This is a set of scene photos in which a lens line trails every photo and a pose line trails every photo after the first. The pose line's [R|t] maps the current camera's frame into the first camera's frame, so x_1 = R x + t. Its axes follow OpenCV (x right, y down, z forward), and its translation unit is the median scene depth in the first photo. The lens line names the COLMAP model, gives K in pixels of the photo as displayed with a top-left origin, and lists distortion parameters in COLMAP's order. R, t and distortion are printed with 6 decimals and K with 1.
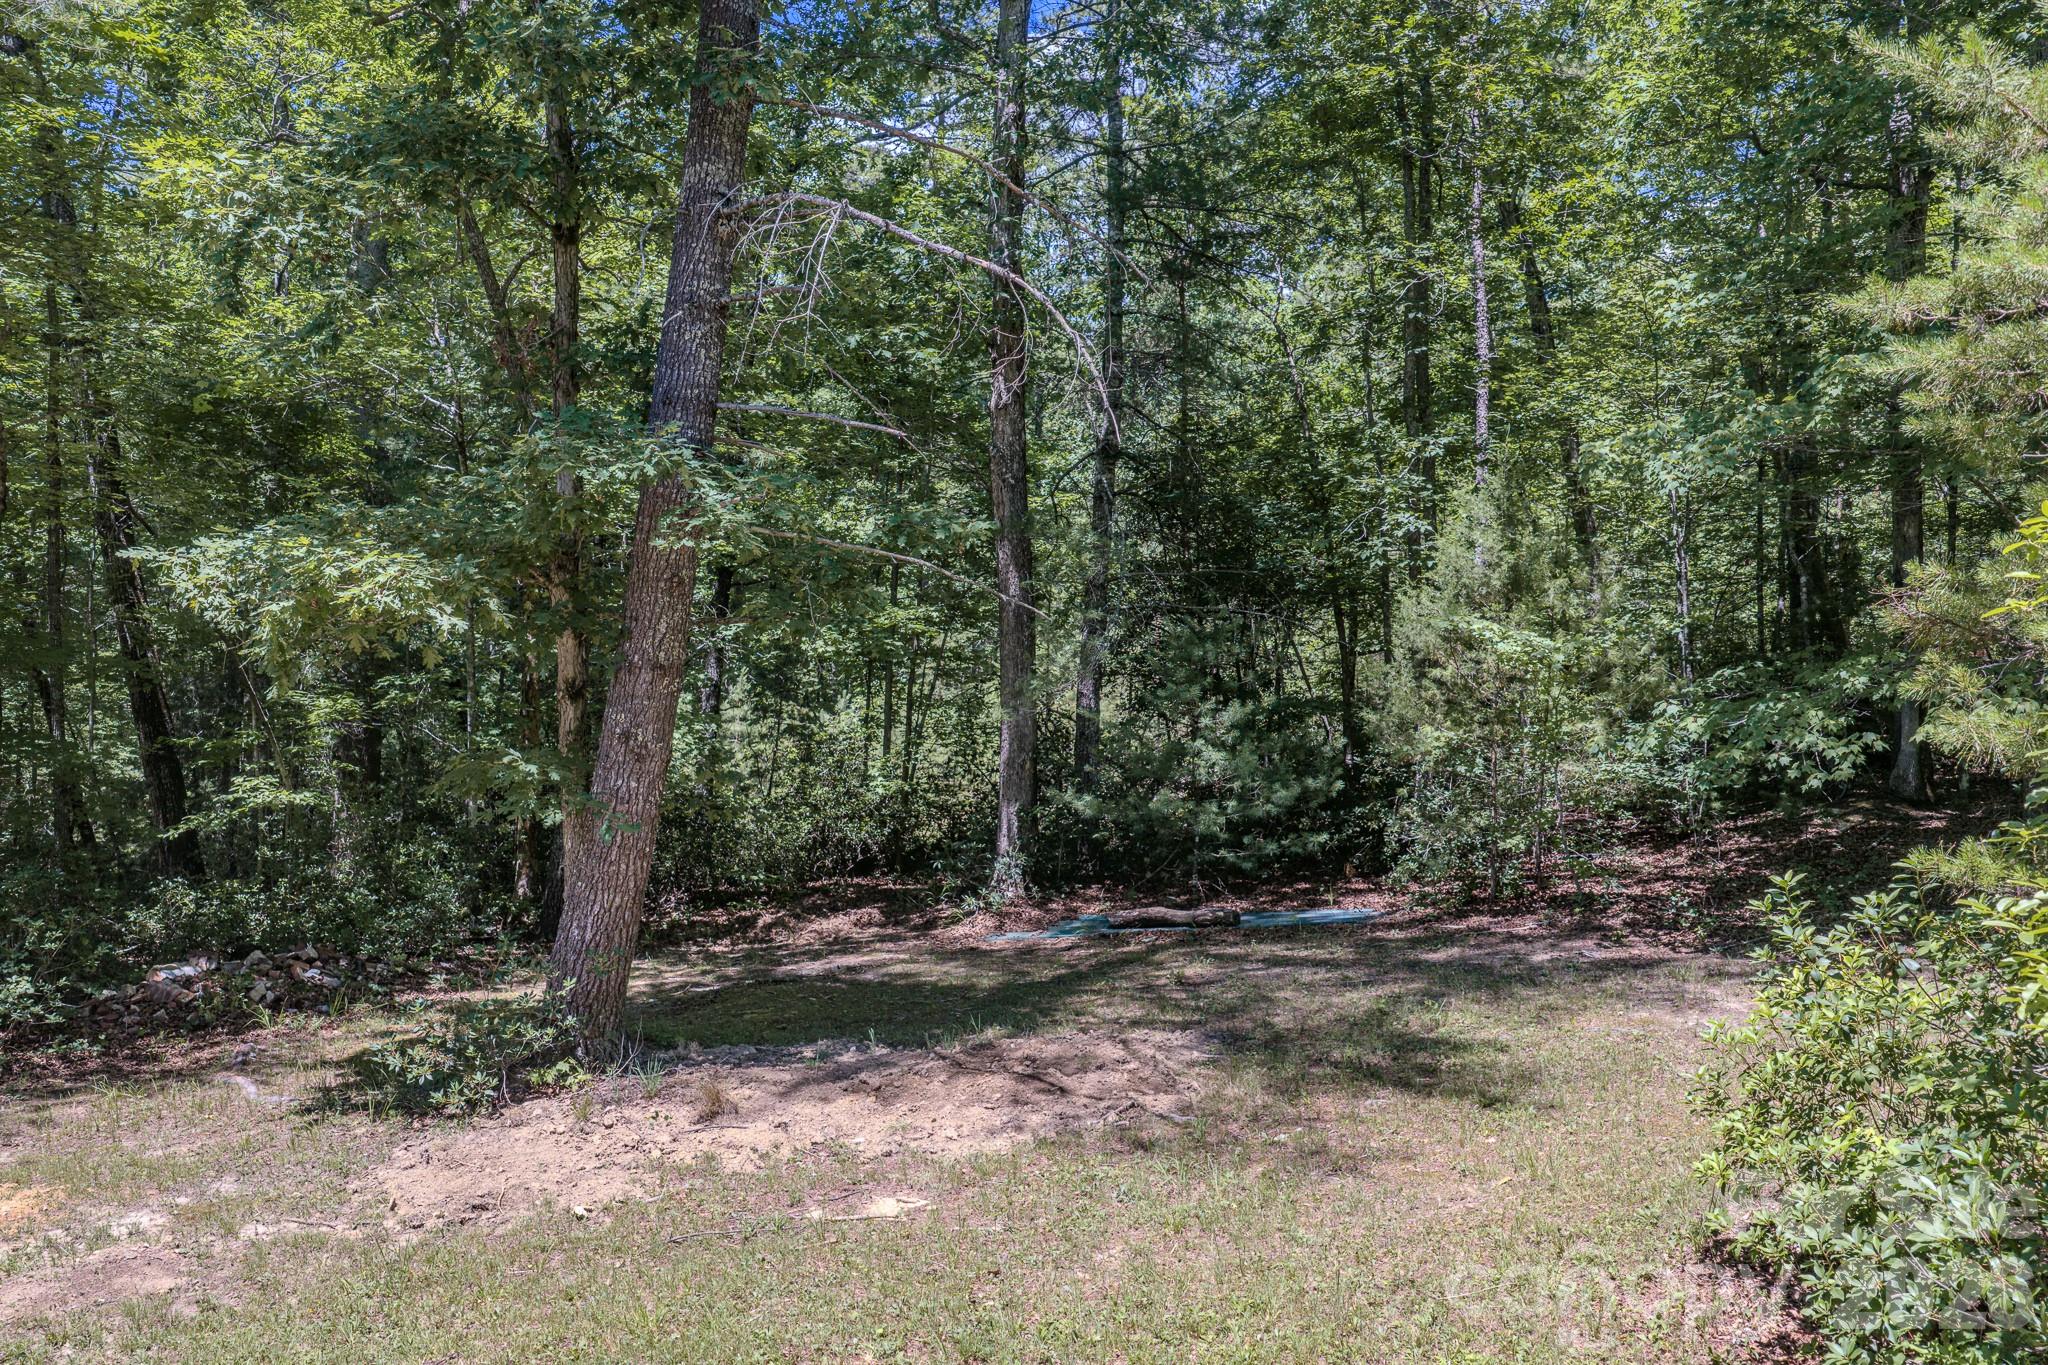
lens RADIAL K [[1730.5, 0, 1019.5], [0, 1730.5, 662.0], [0, 0, 1]] dist [0.012362, -0.004850]
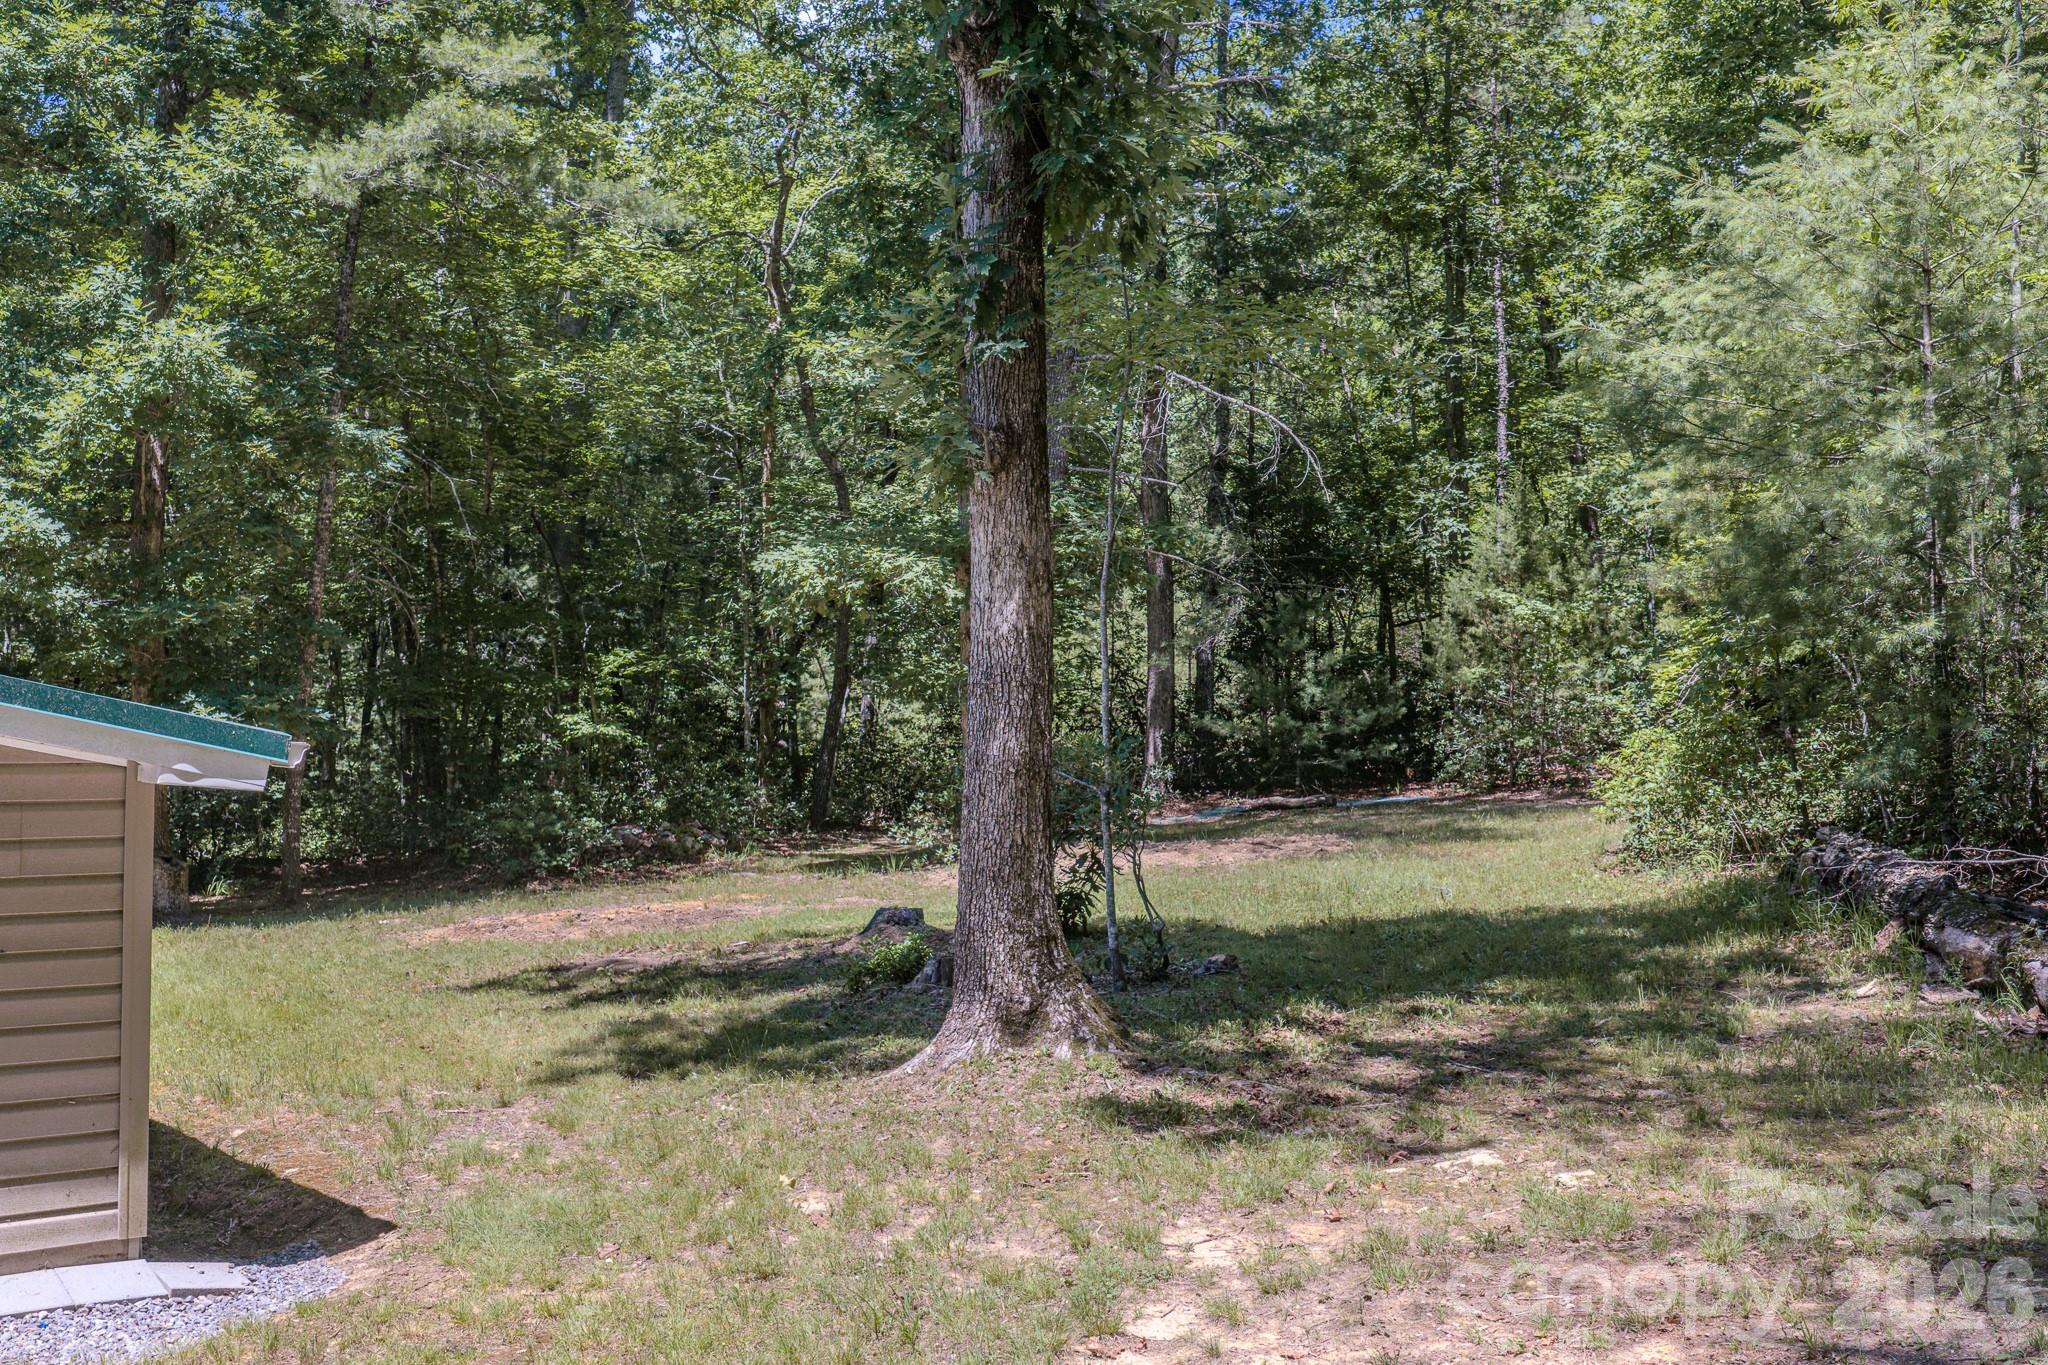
lens RADIAL K [[1963.4, 0, 1024.4], [0, 1963.4, 648.8], [0, 0, 1]] dist [0.014154, 0.000563]
pose [[0.999713, -0.001474, 0.023917, -0.167761], [0.001458, 0.999999, 0.000716, 0.019876], [-0.023918, -0.000681, 0.999714, -0.613714]]
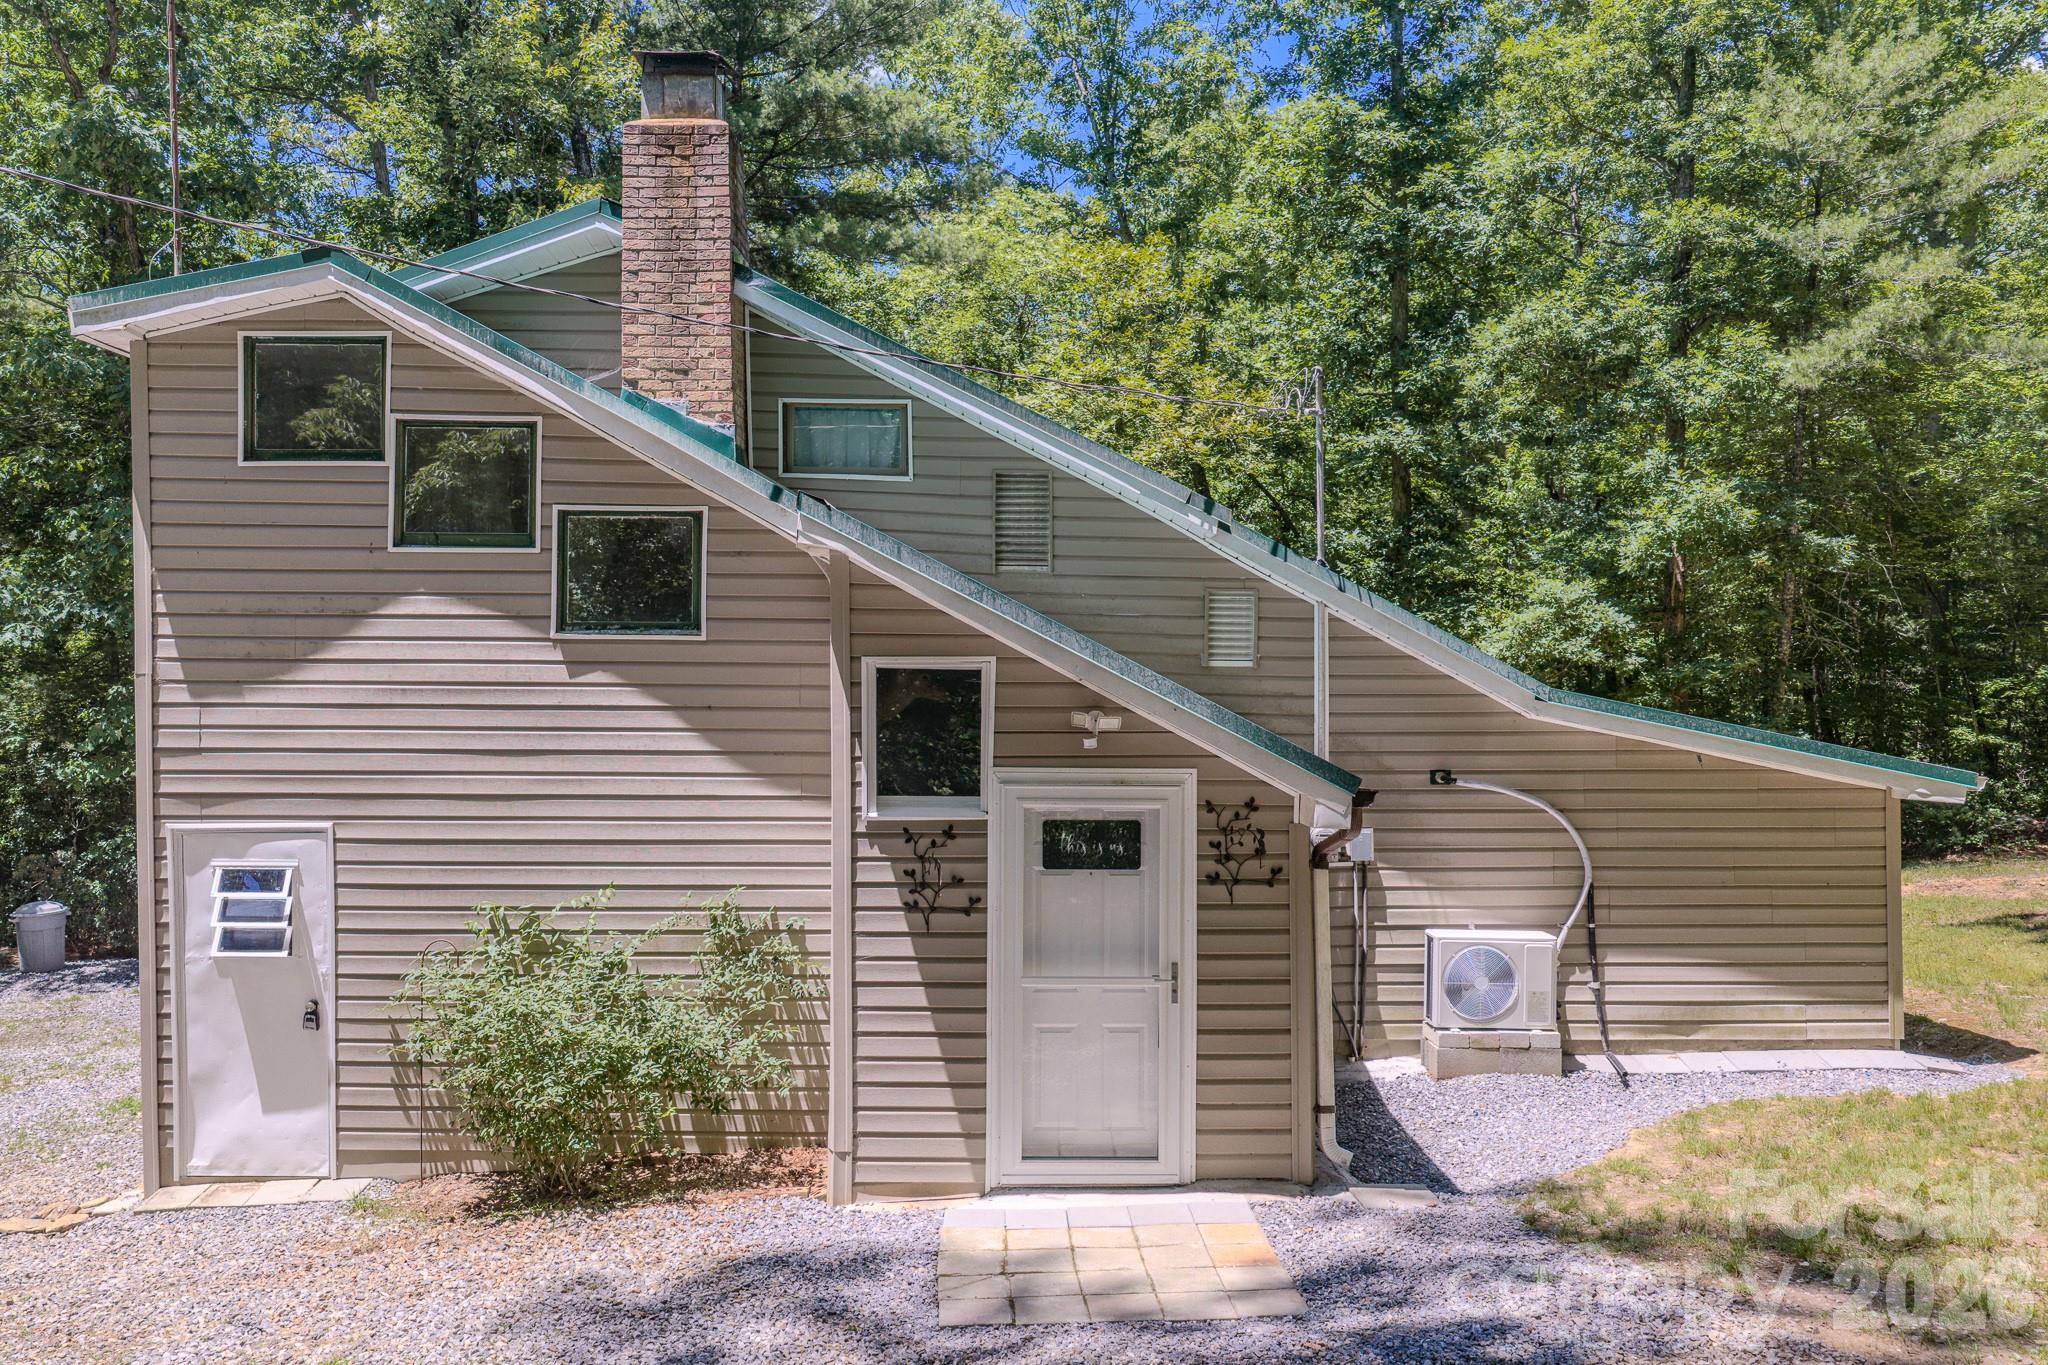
lens RADIAL K [[1730.5, 0, 1019.5], [0, 1730.5, 662.0], [0, 0, 1]] dist [0.012362, -0.004850]
pose [[0.817957, -0.035960, -0.574154, -0.230937], [0.042369, 0.999100, -0.002216, -0.019976], [0.573717, -0.022514, 0.818744, -0.965050]]
